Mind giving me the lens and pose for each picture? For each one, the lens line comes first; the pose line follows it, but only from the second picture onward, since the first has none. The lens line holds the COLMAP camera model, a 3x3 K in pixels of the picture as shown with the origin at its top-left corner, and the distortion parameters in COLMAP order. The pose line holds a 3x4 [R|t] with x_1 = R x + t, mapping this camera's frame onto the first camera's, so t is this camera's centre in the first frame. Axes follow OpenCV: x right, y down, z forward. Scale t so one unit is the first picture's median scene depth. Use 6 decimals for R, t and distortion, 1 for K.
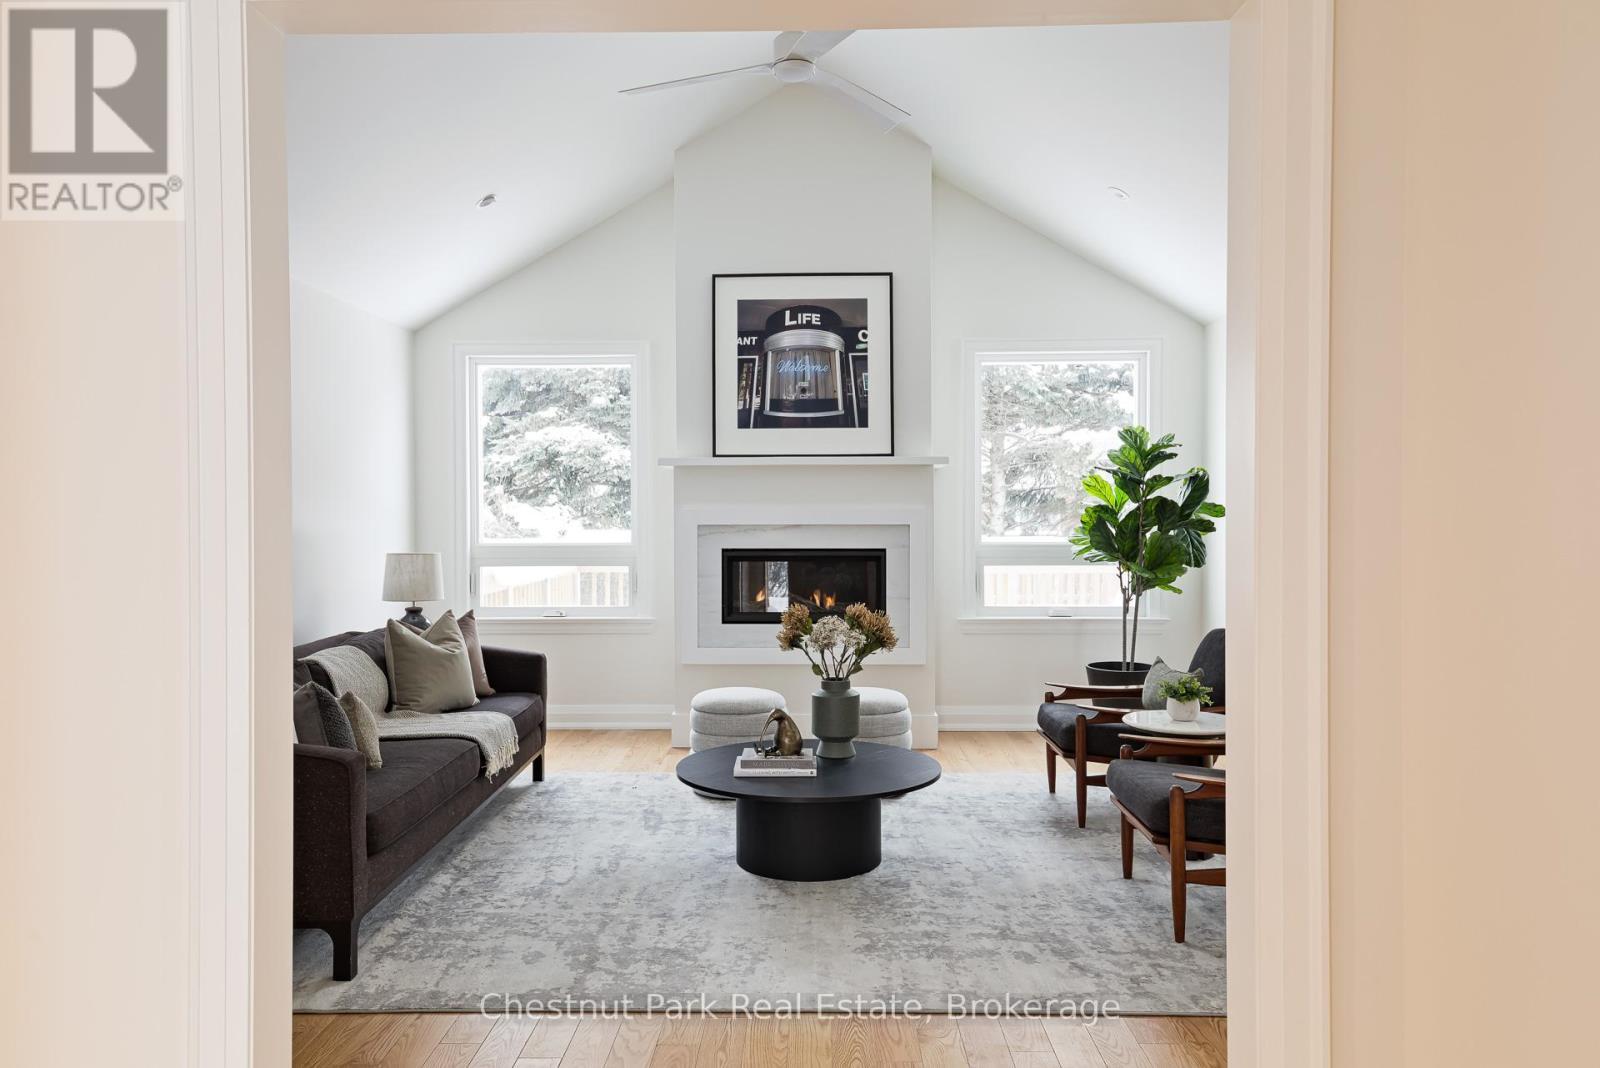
lens RADIAL K [[1149.0, 0, 800.0], [0, 1149.0, 534.0], [0, 0, 1]] dist [0.042675, 0.000299]
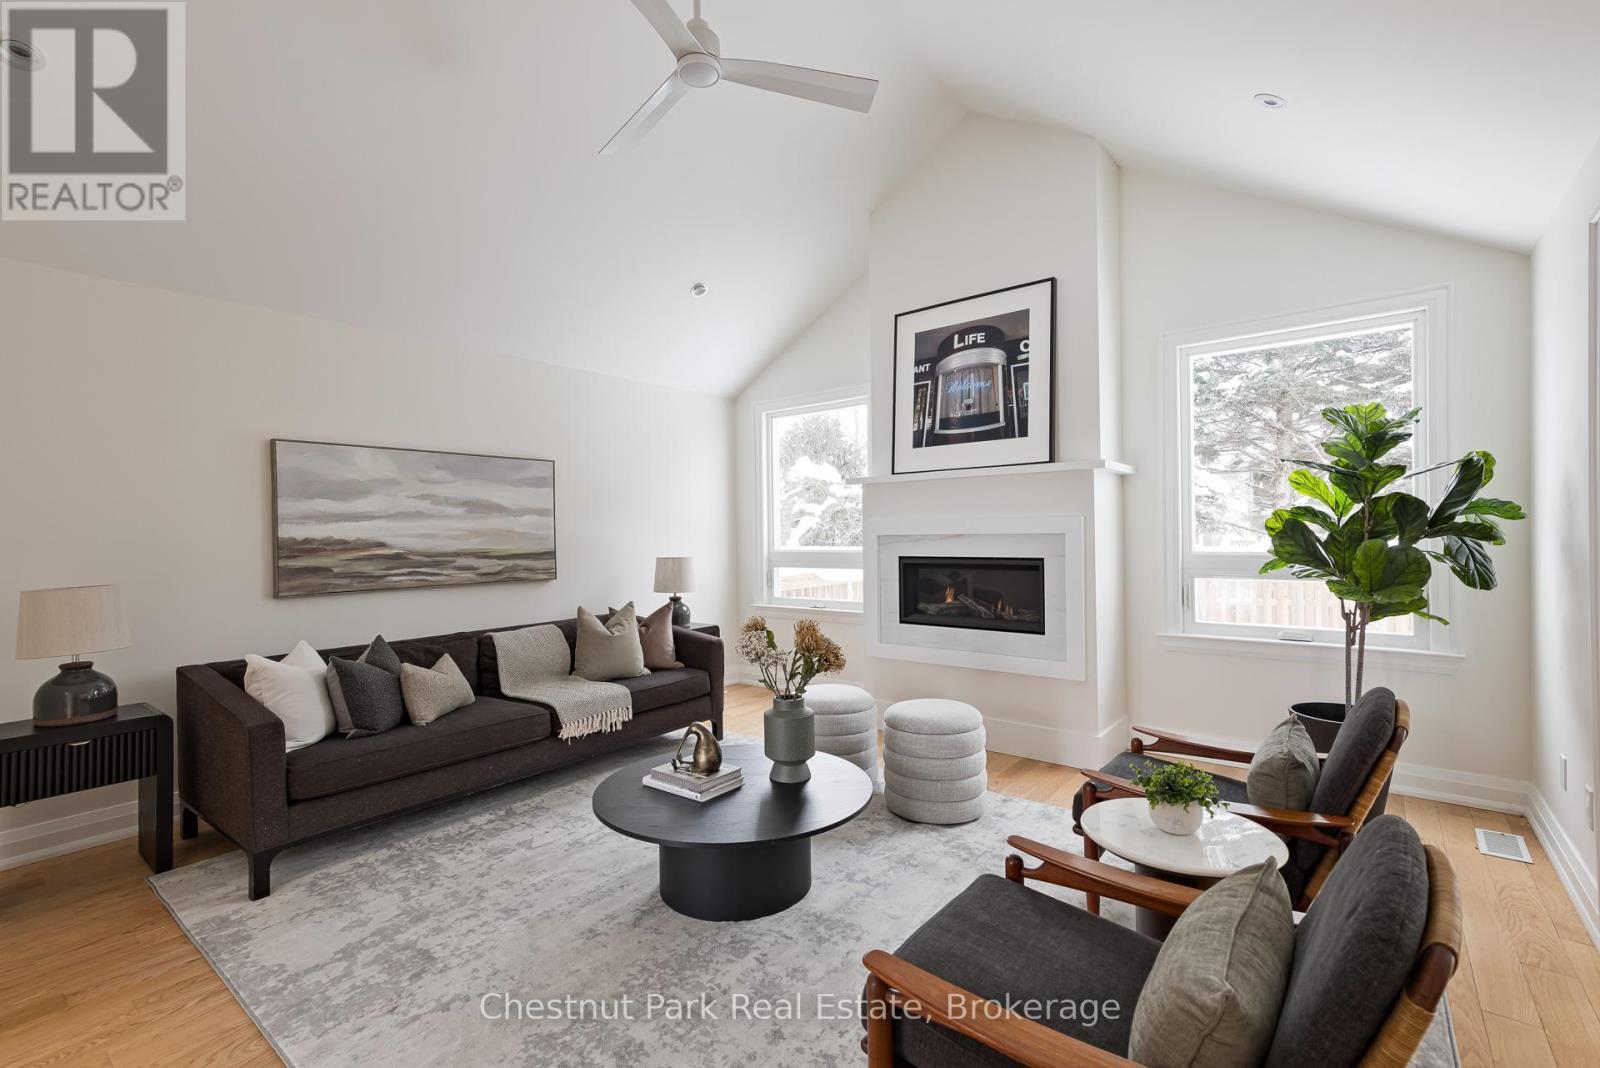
lens RADIAL K [[729.7, 0, 800.0], [0, 729.7, 534.0], [0, 0, 1]] dist [0.010971, 0.000126]
pose [[0.786212, -0.007820, -0.617907, 0.295075], [0.001810, 0.999945, -0.010351, -0.001722], [0.617954, 0.007020, 0.786183, 0.378084]]
